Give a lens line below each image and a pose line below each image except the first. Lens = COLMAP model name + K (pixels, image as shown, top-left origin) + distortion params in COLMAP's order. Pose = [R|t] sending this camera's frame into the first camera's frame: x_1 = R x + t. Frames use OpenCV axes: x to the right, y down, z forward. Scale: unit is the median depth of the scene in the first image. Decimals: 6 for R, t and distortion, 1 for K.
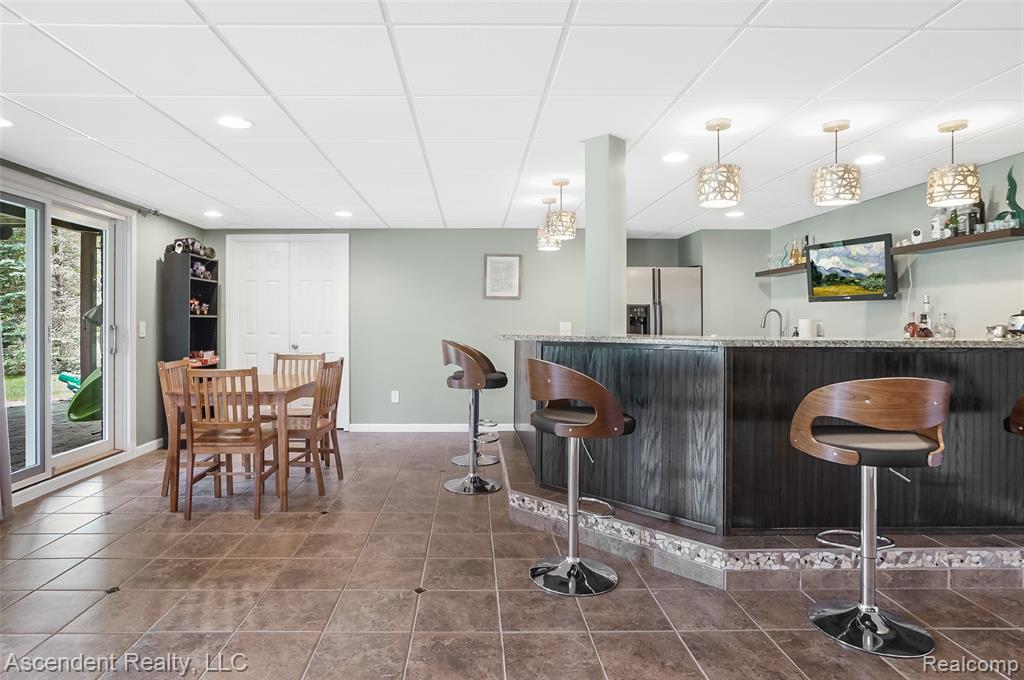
lens RADIAL K [[568.7, 0, 470.5], [0, 568.7, 323.9], [0, 0, 1]] dist [-0.035926, 0.025595]
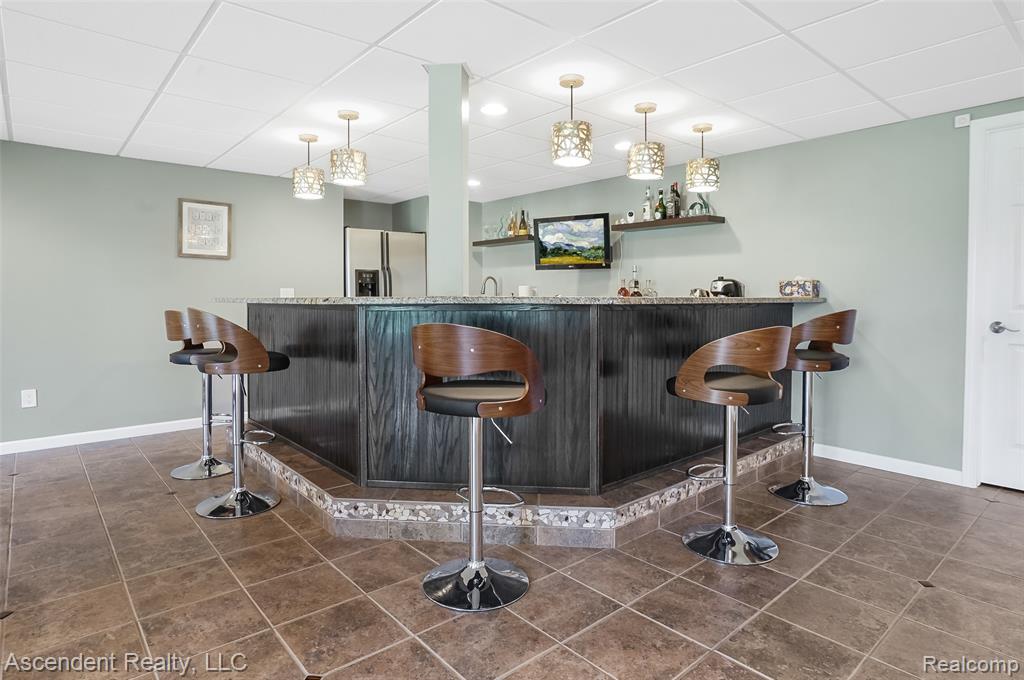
lens RADIAL K [[568.7, 0, 510.4], [0, 568.7, 306.9], [0, 0, 1]] dist [-0.035926, 0.025595]
pose [[0.764083, -0.014567, 0.644954, -0.262830], [0.002317, 0.999801, 0.019837, 0.018916], [-0.645114, -0.013663, 0.763964, 0.285280]]
